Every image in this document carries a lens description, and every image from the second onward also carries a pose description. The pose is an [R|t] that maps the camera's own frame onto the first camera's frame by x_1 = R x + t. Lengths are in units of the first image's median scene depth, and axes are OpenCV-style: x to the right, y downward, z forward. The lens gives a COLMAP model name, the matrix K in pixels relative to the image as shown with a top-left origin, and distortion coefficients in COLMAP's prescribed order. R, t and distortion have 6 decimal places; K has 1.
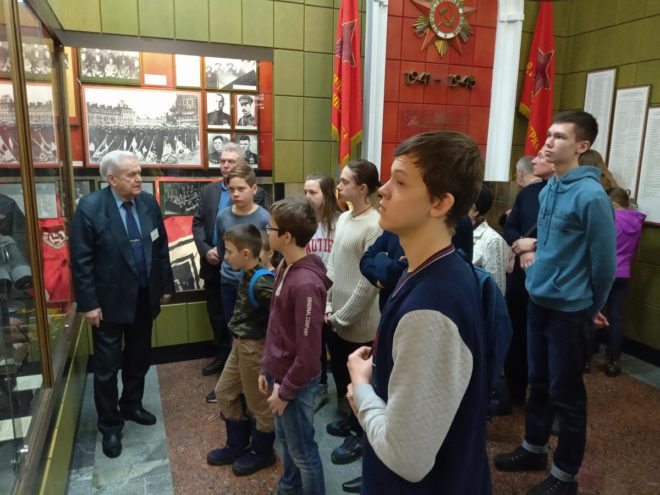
lens RADIAL K [[512.8, 0, 329.6], [0, 512.8, 247.8], [0, 0, 1]] dist [-0.004080, -0.007546]
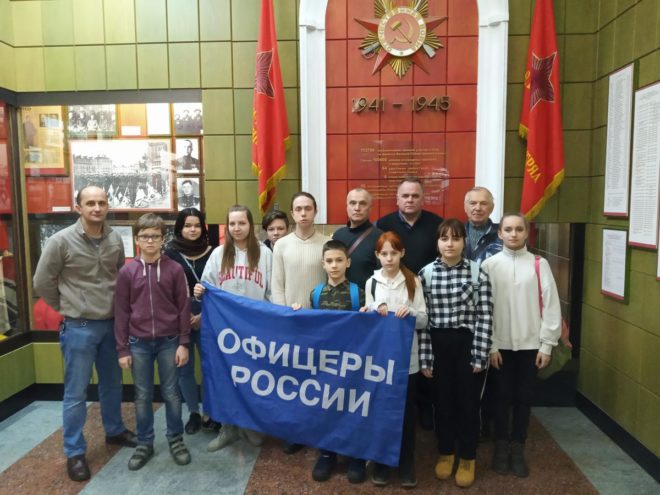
lens RADIAL K [[512.8, 0, 329.8], [0, 512.8, 247.4], [0, 0, 1]] dist [-0.004080, -0.007546]
pose [[0.910834, 0.014157, -0.412530, 0.473079], [-0.056656, 0.994240, -0.090972, -0.010559], [0.408866, 0.106233, 0.906390, 0.217718]]
